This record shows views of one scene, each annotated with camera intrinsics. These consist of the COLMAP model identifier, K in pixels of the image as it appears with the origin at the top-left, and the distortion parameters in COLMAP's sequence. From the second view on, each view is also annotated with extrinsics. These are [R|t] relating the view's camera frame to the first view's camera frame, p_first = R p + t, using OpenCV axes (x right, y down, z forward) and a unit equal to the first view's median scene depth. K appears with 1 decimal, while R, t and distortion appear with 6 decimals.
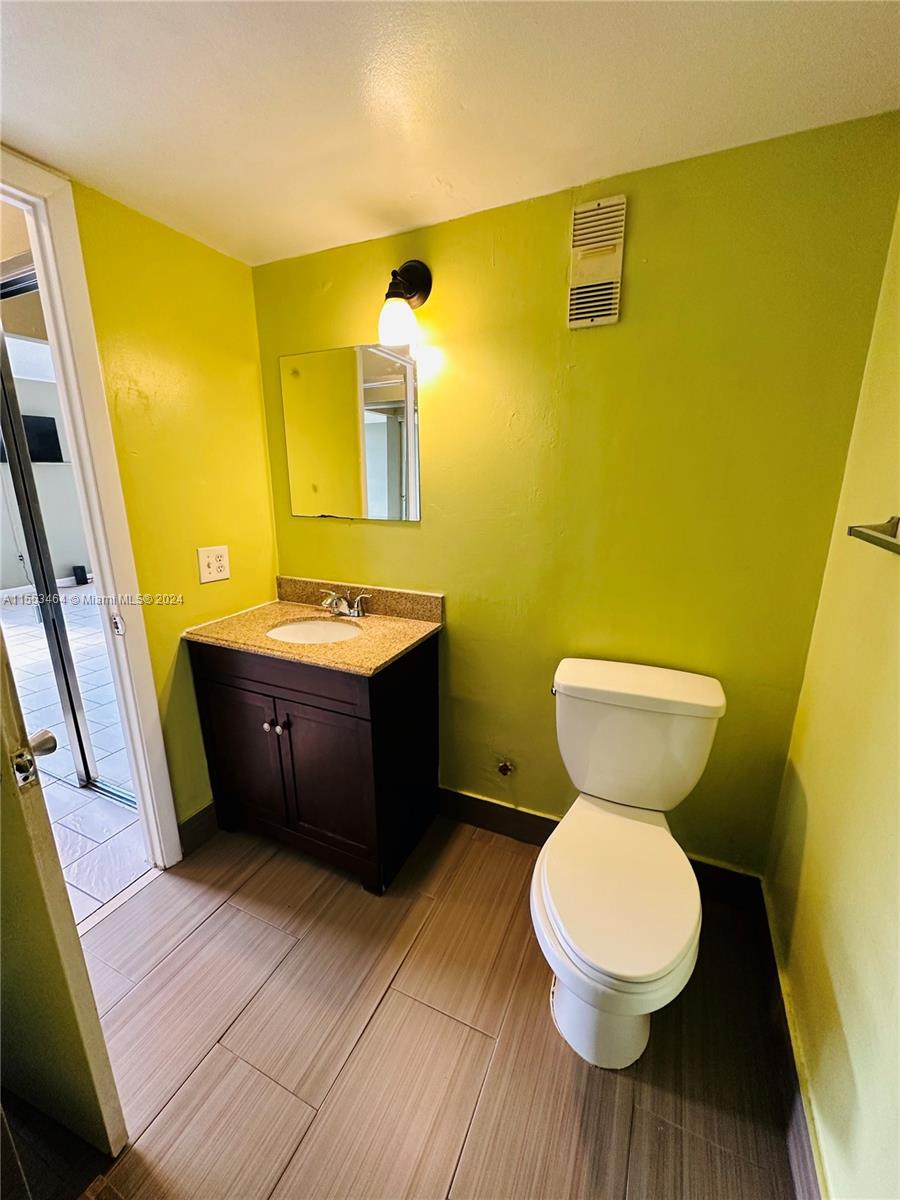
lens RADIAL K [[478.2, 0, 450.0], [0, 478.2, 600.0], [0, 0, 1]] dist [-0.002184, 0.000099]
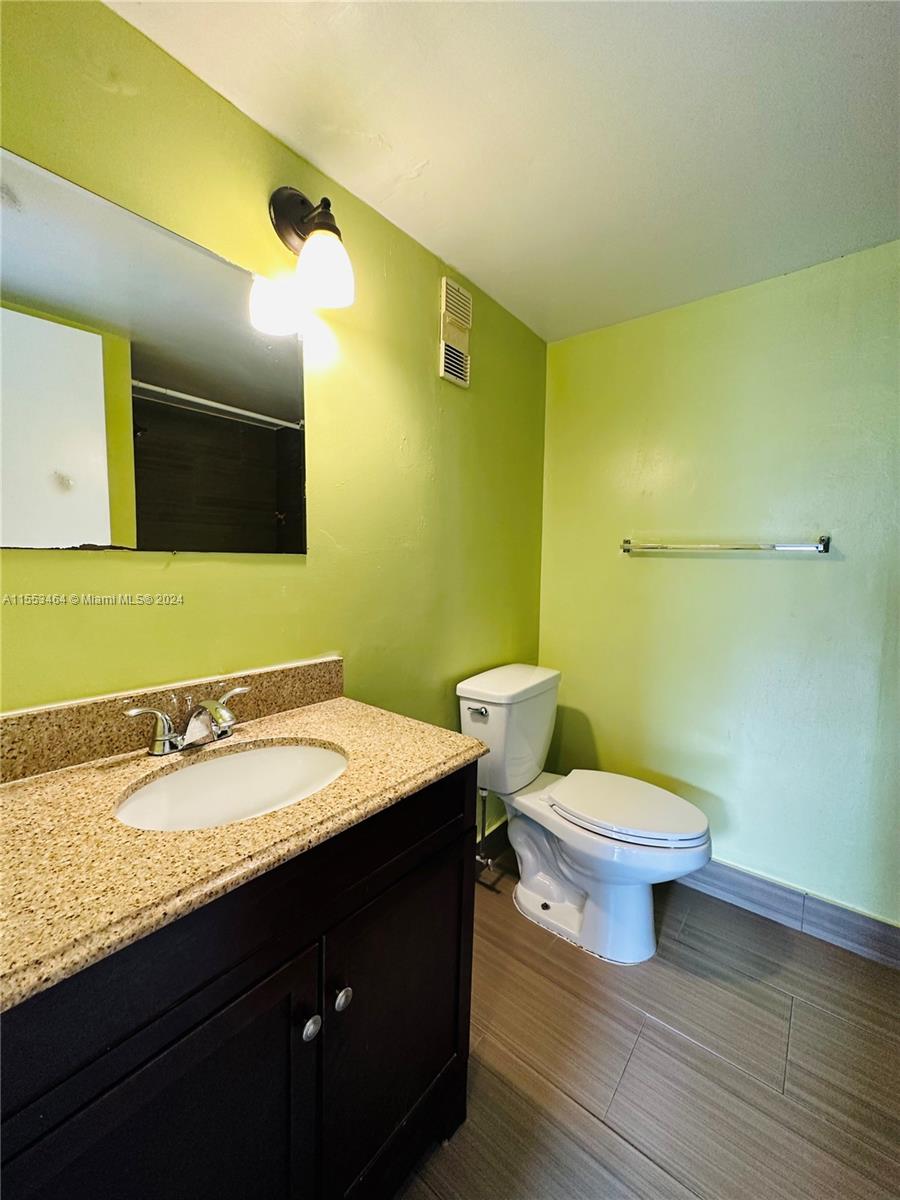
lens RADIAL K [[478.2, 0, 450.0], [0, 478.2, 600.0], [0, 0, 1]] dist [-0.002184, 0.000099]
pose [[0.245322, -0.074119, 0.966604, -0.726176], [0.227047, 0.973735, 0.017042, -0.073514], [-0.942479, 0.215283, 0.255707, 0.702551]]
